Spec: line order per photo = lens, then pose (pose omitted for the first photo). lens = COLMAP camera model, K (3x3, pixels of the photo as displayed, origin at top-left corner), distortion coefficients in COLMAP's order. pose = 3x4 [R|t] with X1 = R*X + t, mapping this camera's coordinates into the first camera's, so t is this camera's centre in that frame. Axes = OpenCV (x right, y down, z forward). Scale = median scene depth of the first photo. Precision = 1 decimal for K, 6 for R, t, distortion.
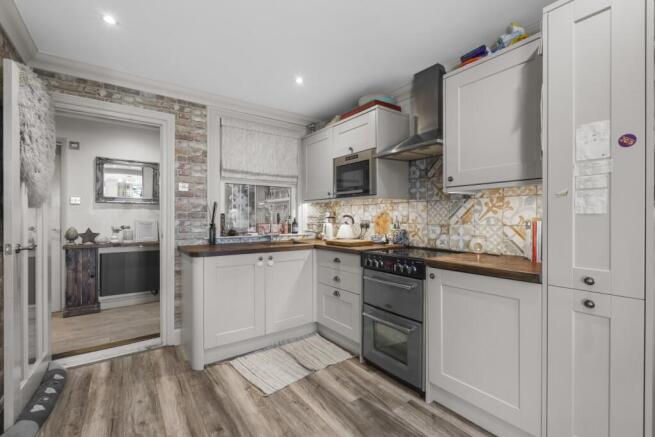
lens RADIAL K [[287.9, 0, 329.3], [0, 287.9, 217.7], [0, 0, 1]] dist [-0.013549, -0.000557]
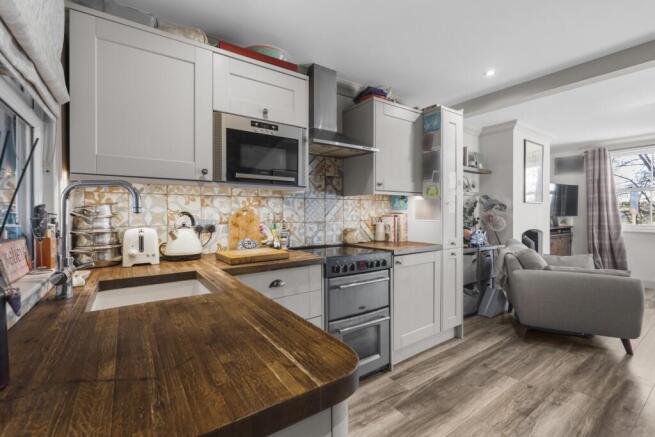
lens RADIAL K [[287.9, 0, 327.9], [0, 287.9, 215.3], [0, 0, 1]] dist [-0.013549, -0.000557]
pose [[0.020895, -0.000596, 0.999781, -0.578269], [0.007400, 0.999973, 0.000442, -0.000675], [-0.999754, 0.007390, 0.020899, 0.835903]]
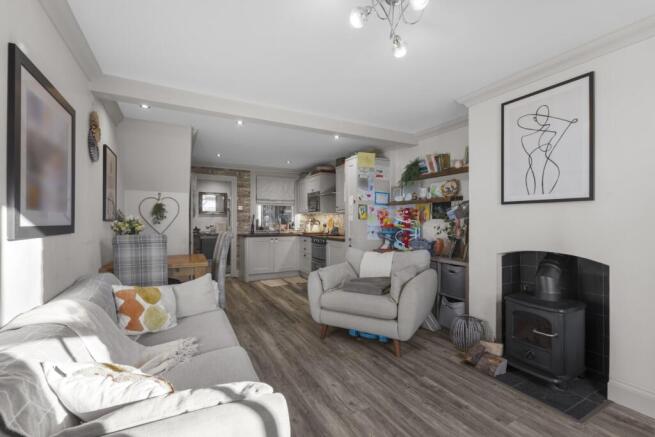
lens RADIAL K [[287.9, 0, 326.7], [0, 287.9, 219.7], [0, 0, 1]] dist [-0.013549, -0.000557]
pose [[0.989766, -0.000135, -0.142703, 0.490748], [-0.000326, 0.999995, -0.003211, -0.007839], [0.142702, 0.003225, 0.989760, -1.150578]]
